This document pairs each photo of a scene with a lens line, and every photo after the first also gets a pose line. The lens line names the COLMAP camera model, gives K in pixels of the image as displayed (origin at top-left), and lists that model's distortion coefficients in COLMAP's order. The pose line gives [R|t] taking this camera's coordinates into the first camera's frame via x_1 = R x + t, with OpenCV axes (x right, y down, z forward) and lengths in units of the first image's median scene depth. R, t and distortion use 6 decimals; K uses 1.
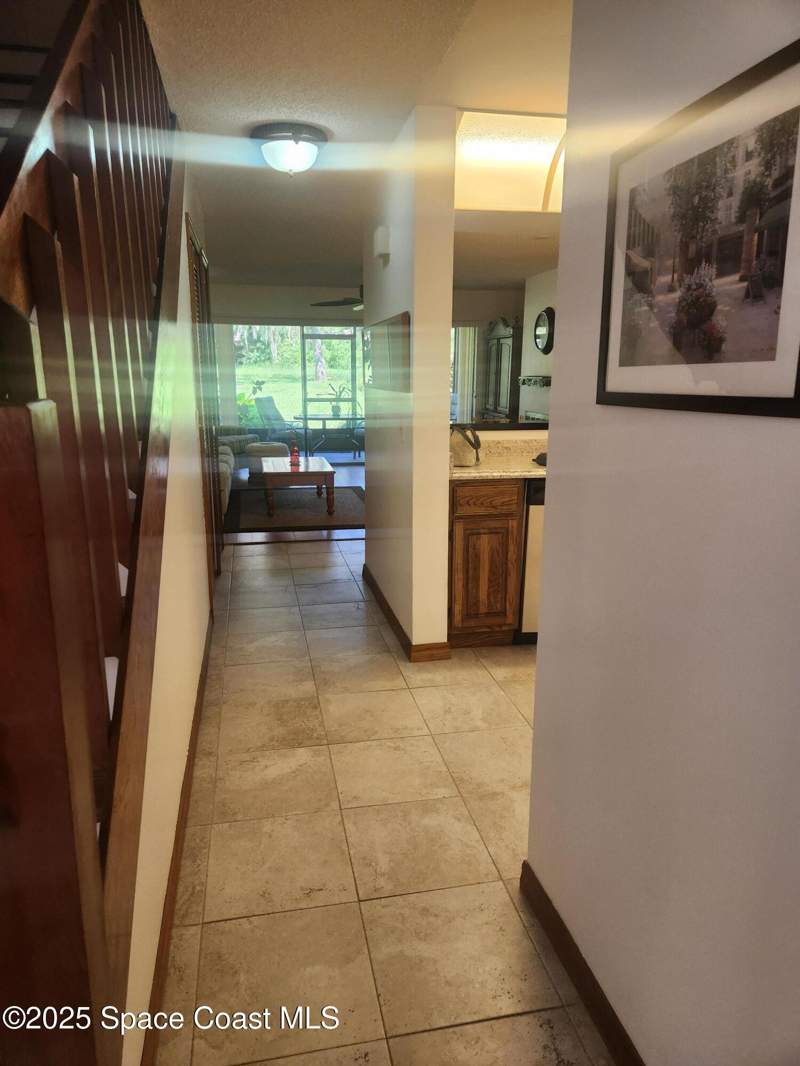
lens RADIAL K [[712.5, 0, 397.1], [0, 712.5, 533.6], [0, 0, 1]] dist [0.078776, -0.078321]
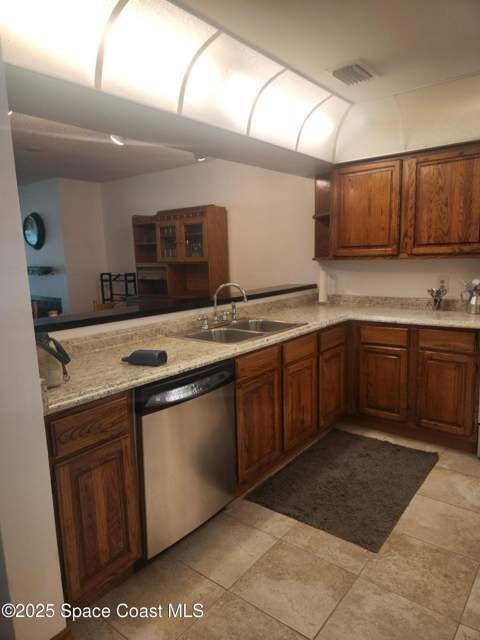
lens RADIAL K [[430.3, 0, 239.4], [0, 430.3, 325.3], [0, 0, 1]] dist [0.073045, -0.077978]
pose [[0.766631, -0.126800, 0.629443, -0.111234], [0.173269, 0.984793, -0.012649, -0.343072], [-0.618267, 0.118760, 0.776944, 1.438413]]
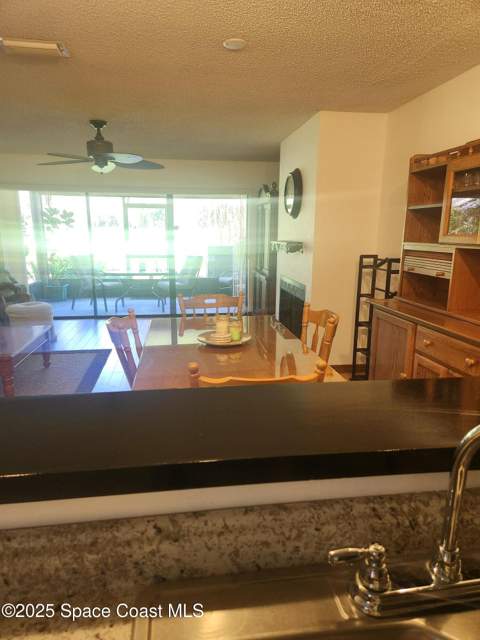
lens RADIAL K [[427.8, 0, 238.2], [0, 427.8, 320.4], [0, 0, 1]] dist [0.078776, -0.078321]
pose [[0.998746, 0.015211, -0.047693, 1.092752], [-0.016305, 0.999611, -0.022637, -0.679143], [0.047330, 0.023387, 0.998605, 2.900056]]
